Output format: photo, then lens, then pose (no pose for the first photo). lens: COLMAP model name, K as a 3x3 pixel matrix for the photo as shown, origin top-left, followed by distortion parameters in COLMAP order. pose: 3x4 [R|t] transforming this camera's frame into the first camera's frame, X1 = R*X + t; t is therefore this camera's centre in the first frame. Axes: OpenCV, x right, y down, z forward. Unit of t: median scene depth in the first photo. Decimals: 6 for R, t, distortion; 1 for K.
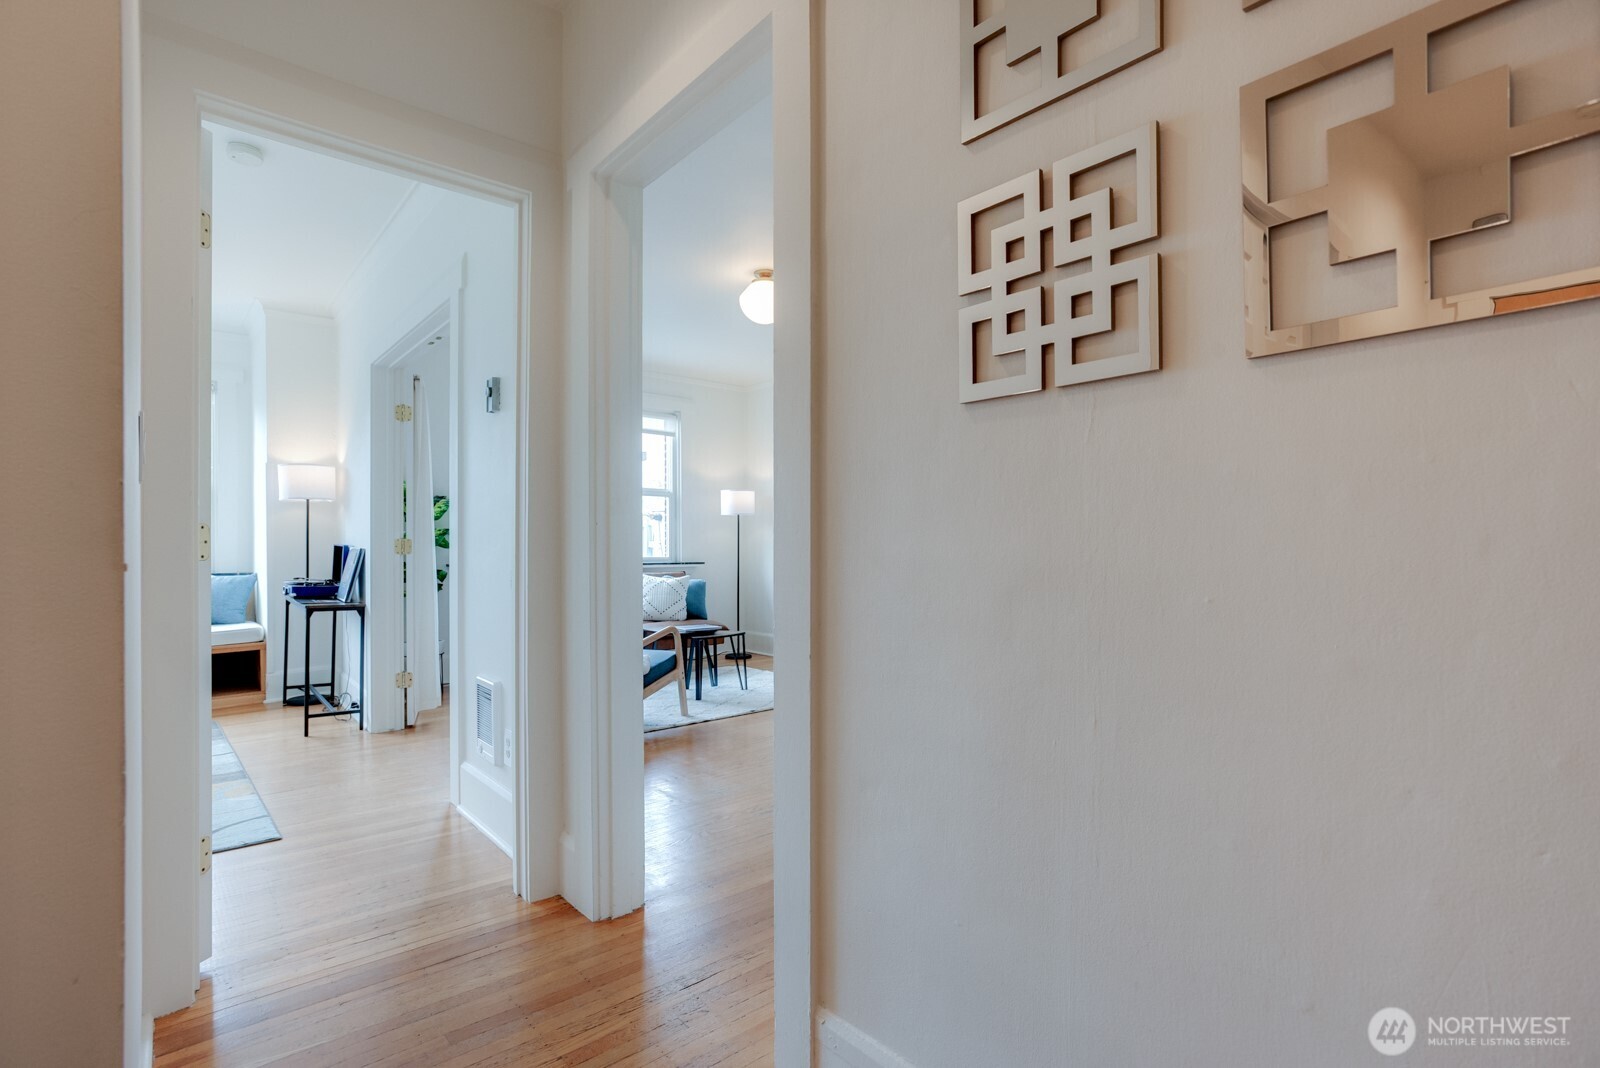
lens RADIAL K [[782.0, 0, 778.6], [0, 782.0, 546.1], [0, 0, 1]] dist [-0.000383, -0.000028]
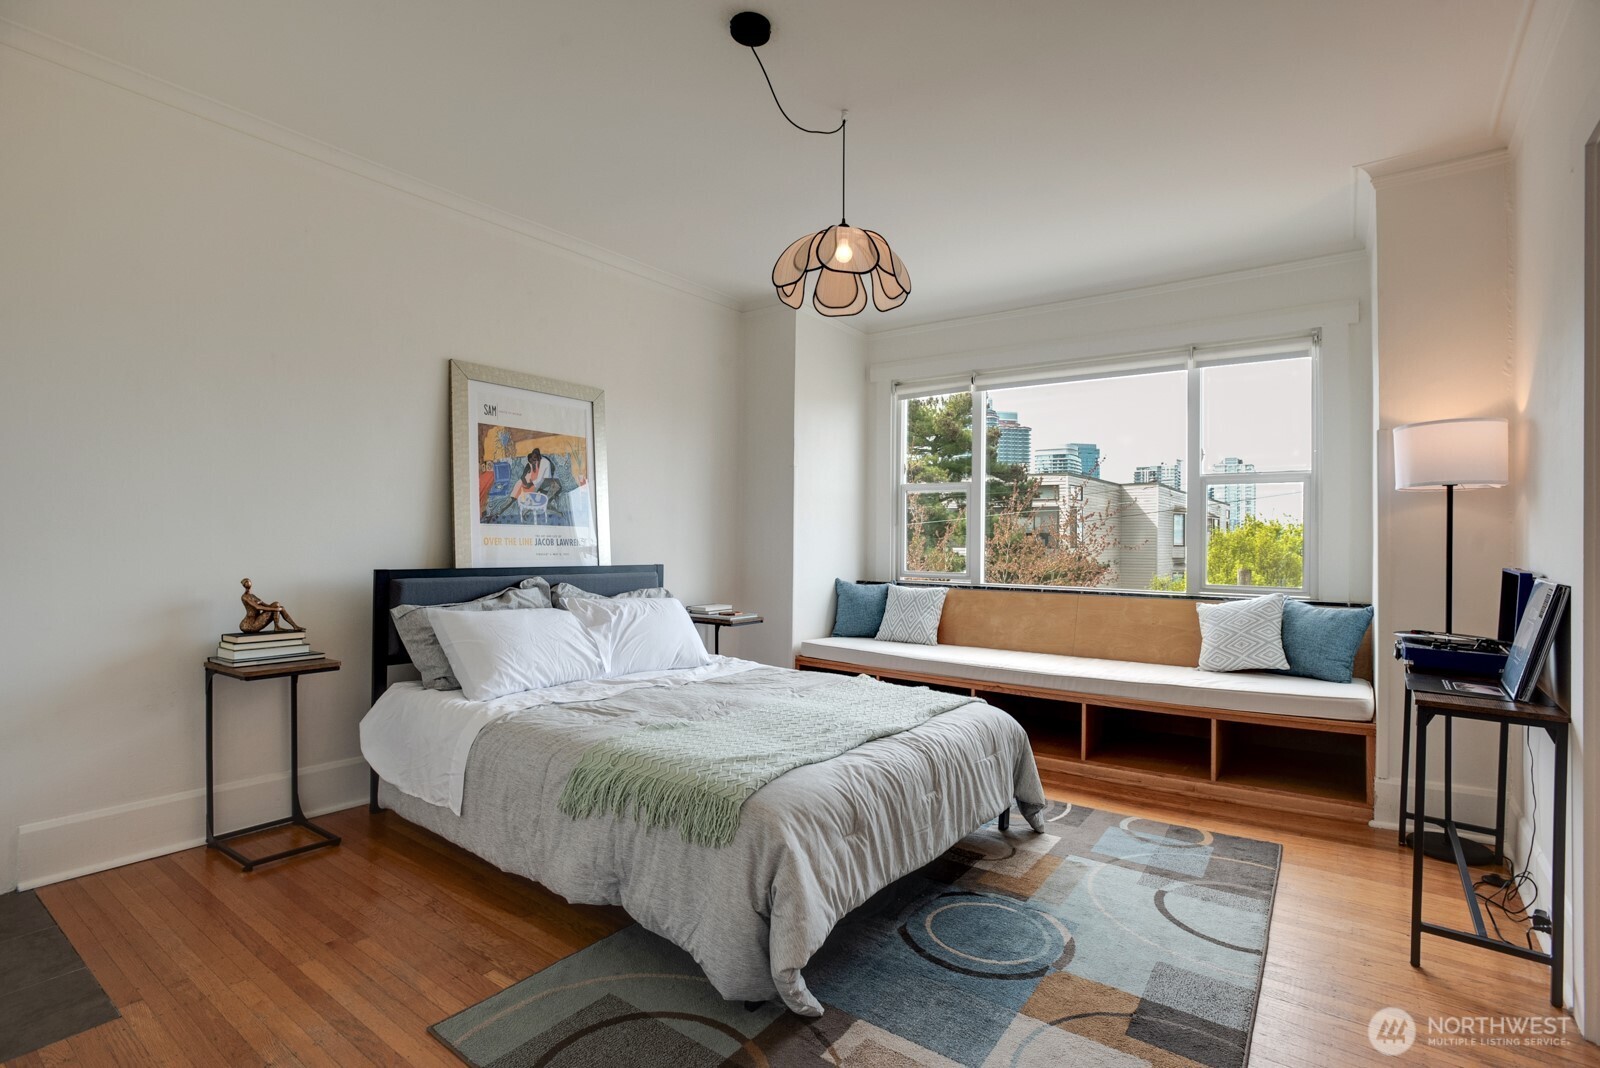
lens RADIAL K [[760.2, 0, 809.2], [0, 760.2, 536.1], [0, 0, 1]] dist [-0.040076, 0.016364]
pose [[0.259665, -0.003801, -0.965691, -0.207277], [-0.013033, 0.999887, -0.007440, -0.013765], [0.965611, 0.014518, 0.259587, 0.417320]]
